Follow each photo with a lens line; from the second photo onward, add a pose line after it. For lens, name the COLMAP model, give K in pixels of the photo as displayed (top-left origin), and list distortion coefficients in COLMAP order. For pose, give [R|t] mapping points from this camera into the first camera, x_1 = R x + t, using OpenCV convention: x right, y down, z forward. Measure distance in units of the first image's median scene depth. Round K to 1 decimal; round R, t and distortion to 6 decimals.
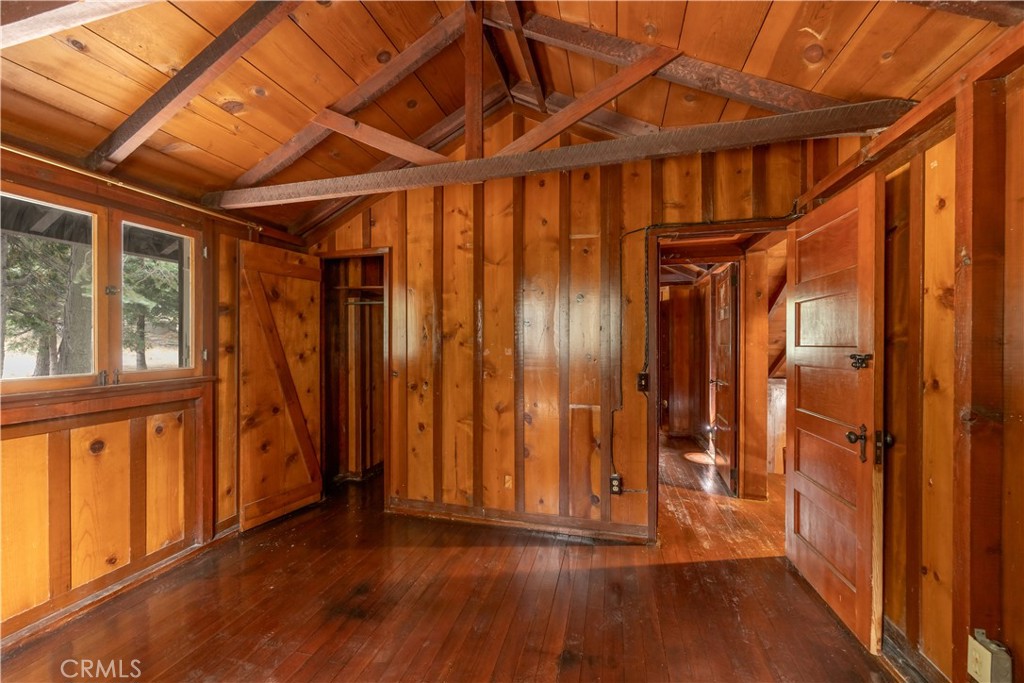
lens RADIAL K [[397.9, 0, 512.7], [0, 397.9, 343.5], [0, 0, 1]] dist [-0.002267, -0.000195]
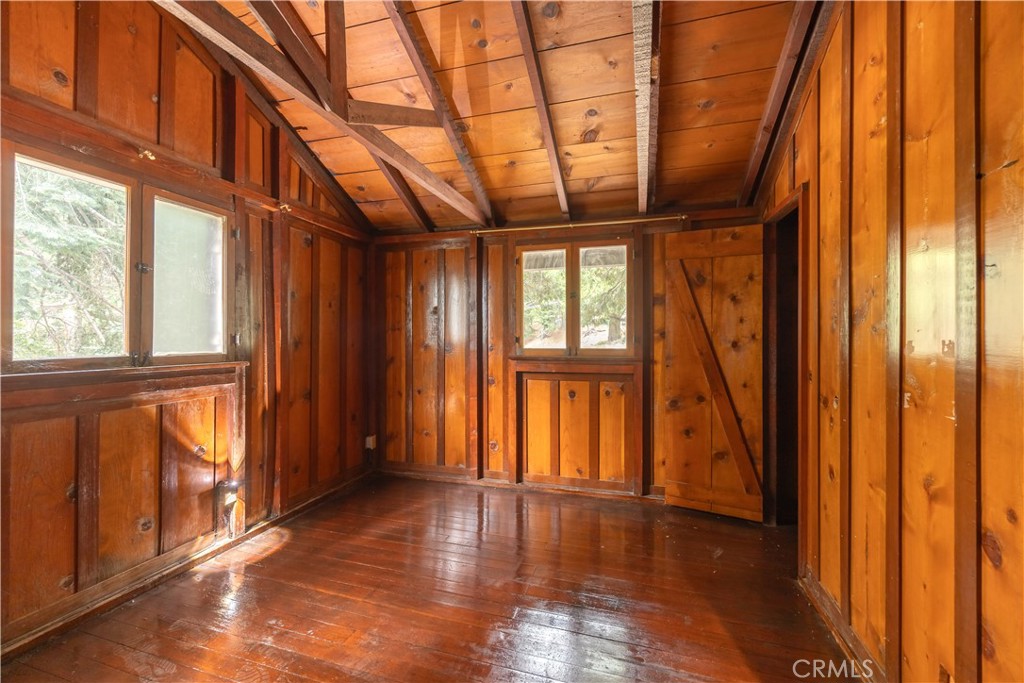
lens RADIAL K [[397.9, 0, 524.5], [0, 397.9, 328.8], [0, 0, 1]] dist [-0.002267, -0.000195]
pose [[-0.037346, -0.008267, -0.999268, 0.401684], [-0.004136, 0.999958, -0.008118, 0.007706], [0.999294, 0.003830, -0.037378, 0.631060]]
